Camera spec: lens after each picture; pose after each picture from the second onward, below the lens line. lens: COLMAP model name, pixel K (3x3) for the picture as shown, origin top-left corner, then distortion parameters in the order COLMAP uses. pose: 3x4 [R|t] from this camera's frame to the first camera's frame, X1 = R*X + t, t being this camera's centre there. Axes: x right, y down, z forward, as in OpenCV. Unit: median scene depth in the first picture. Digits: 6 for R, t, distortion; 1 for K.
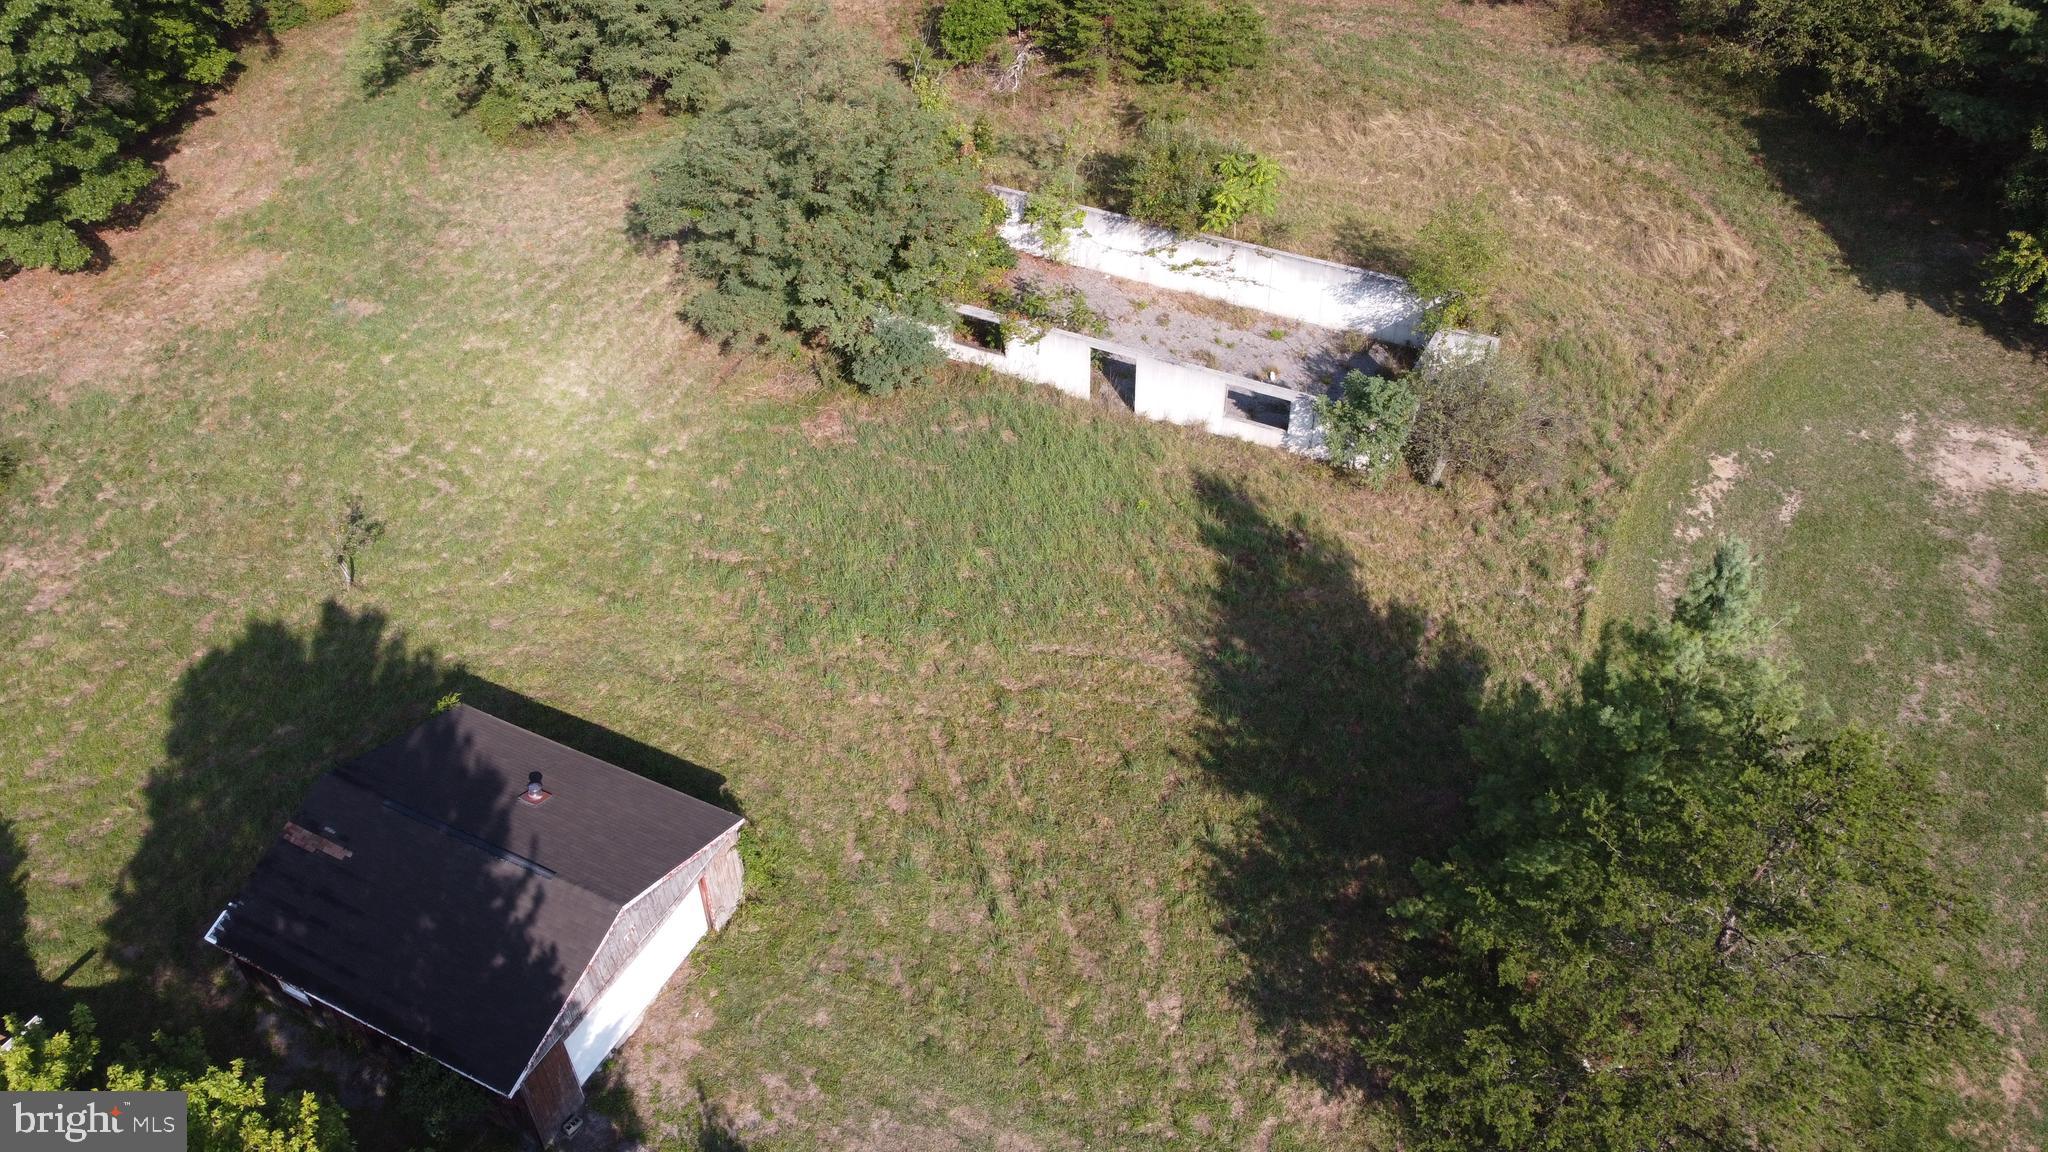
lens RADIAL K [[1556.7, 0, 1024.0], [0, 1556.7, 576.0], [0, 0, 1]] dist [0.020256, -0.031221]
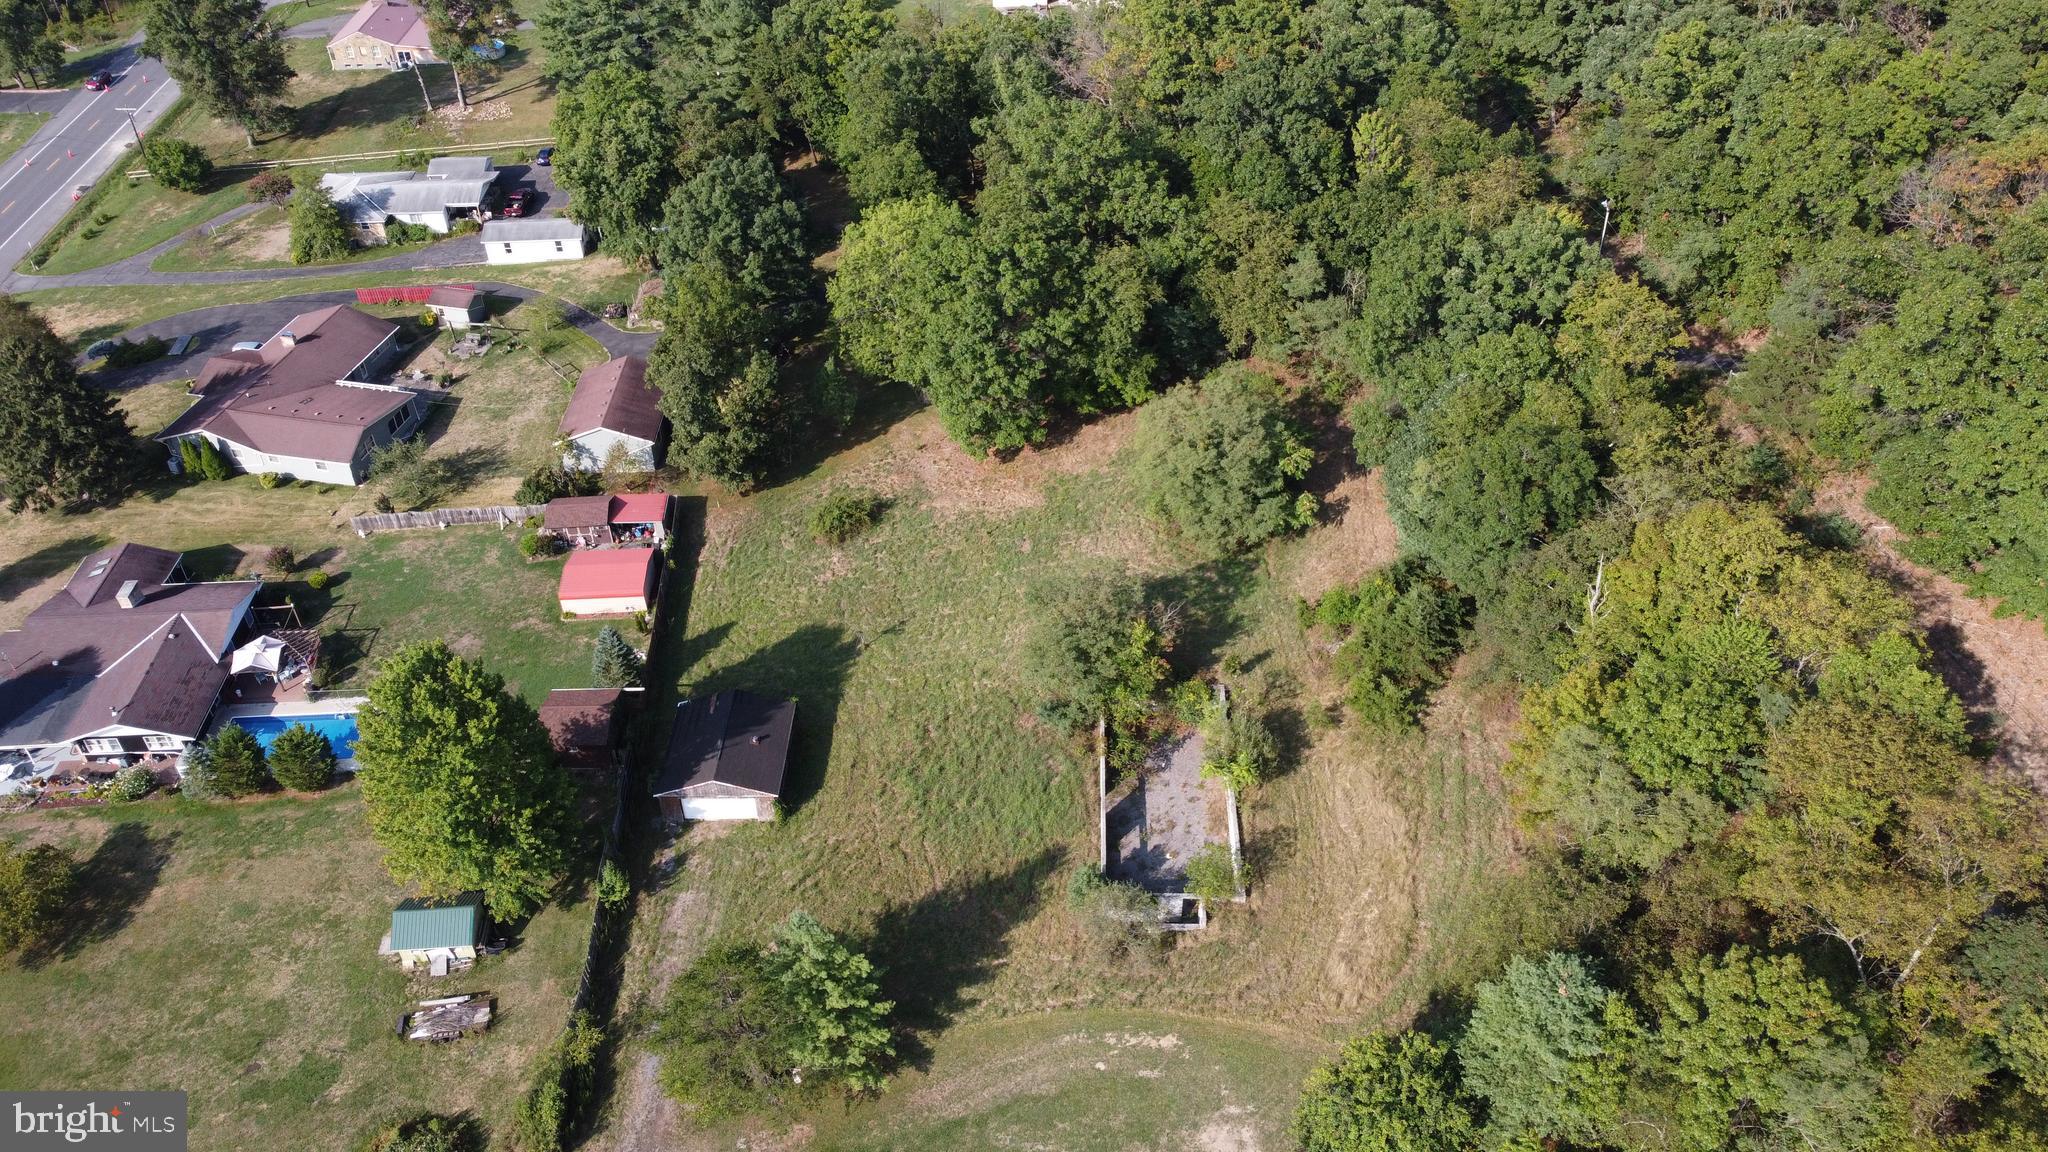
lens RADIAL K [[1556.7, 0, 1024.0], [0, 1556.7, 576.0], [0, 0, 1]] dist [0.020256, -0.031221]
pose [[0.440383, 0.570794, -0.693006, 1.230704], [-0.571037, 0.773710, 0.274390, -0.832828], [0.692806, 0.274895, 0.666673, -0.463670]]
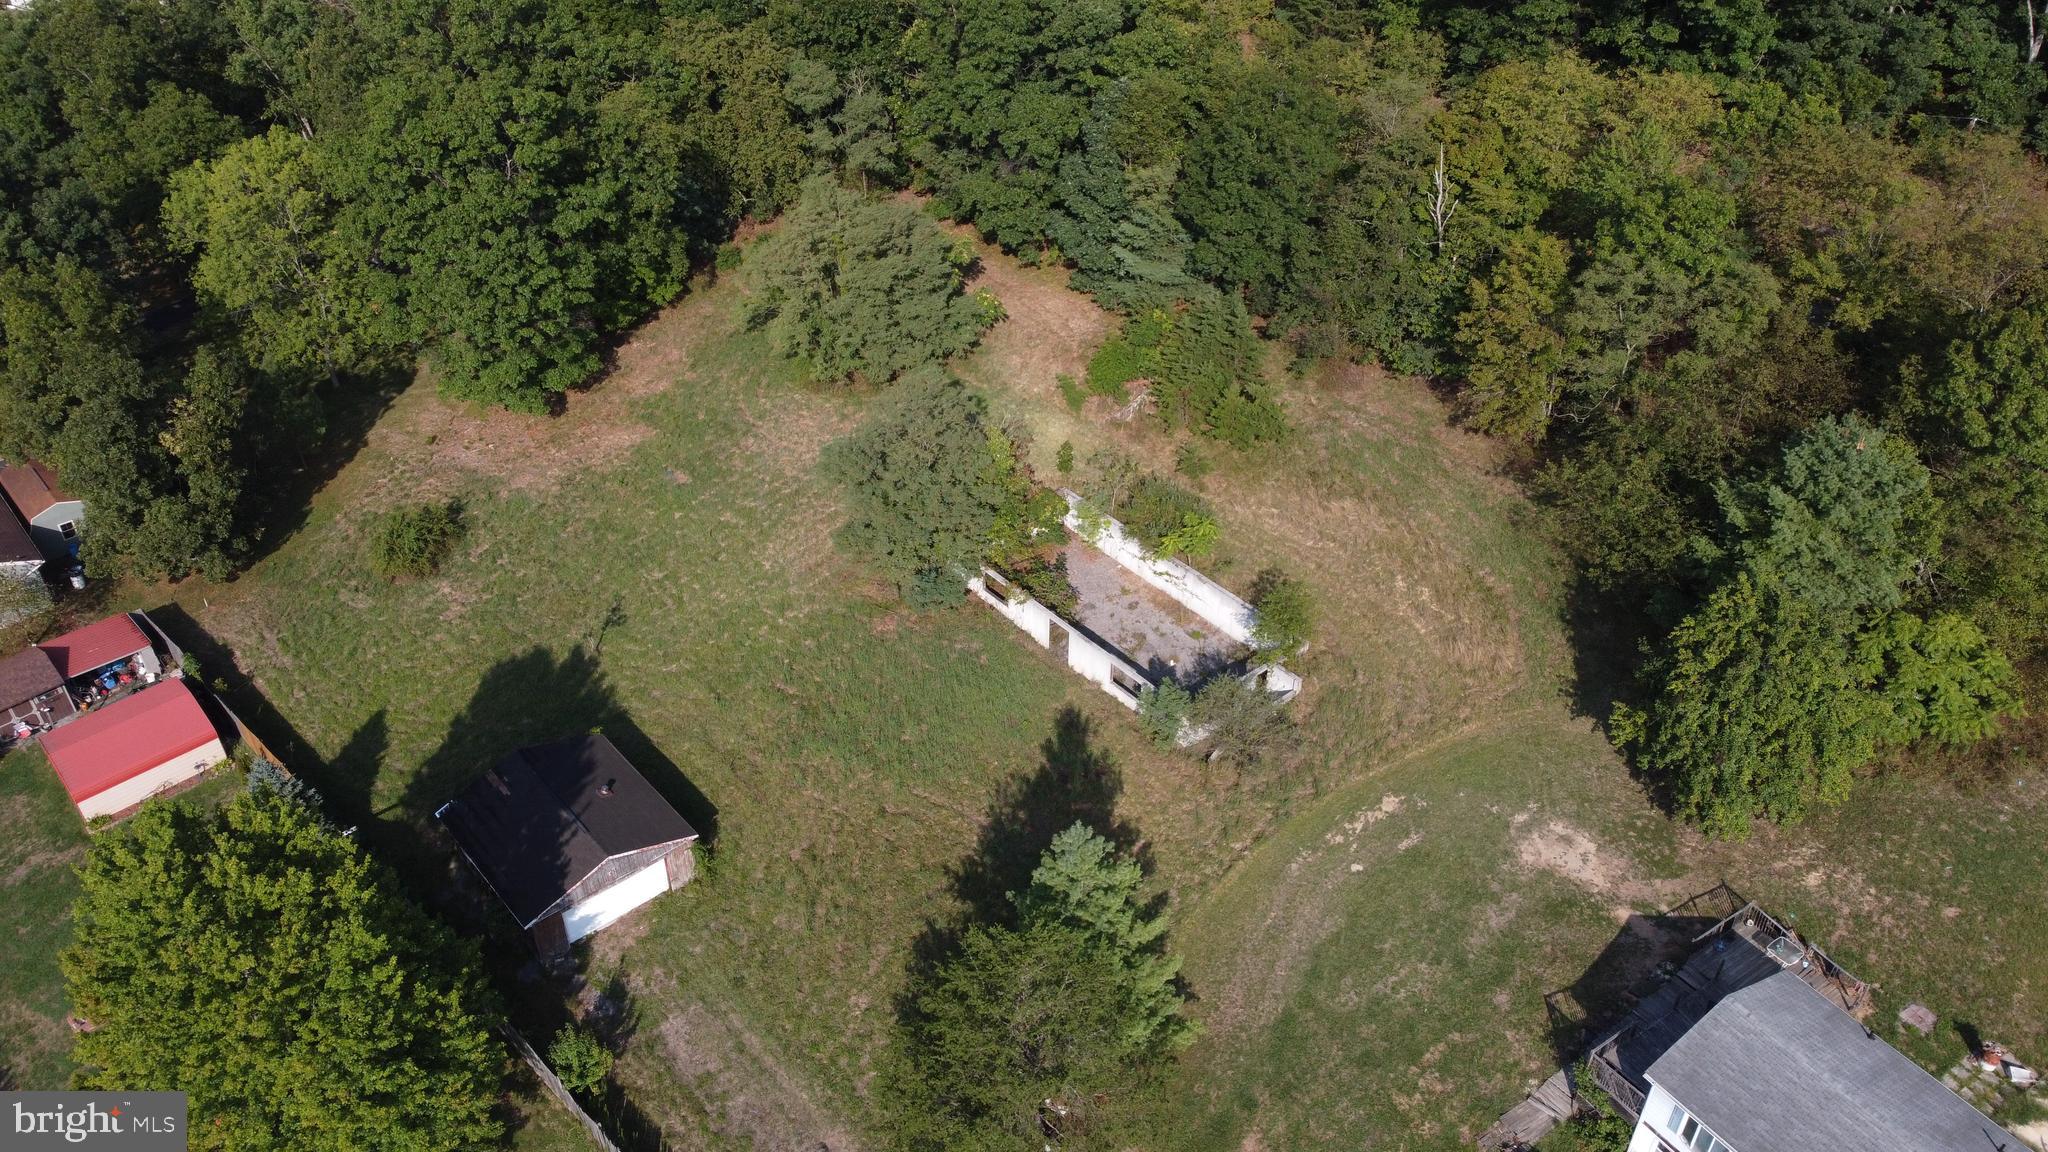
lens RADIAL K [[1556.7, 0, 1024.0], [0, 1556.7, 576.0], [0, 0, 1]] dist [0.020256, -0.031221]
pose [[0.924799, 0.235967, -0.298440, 0.475768], [-0.256338, 0.966107, -0.030466, -0.132966], [0.281136, 0.104676, 0.953942, -0.497020]]
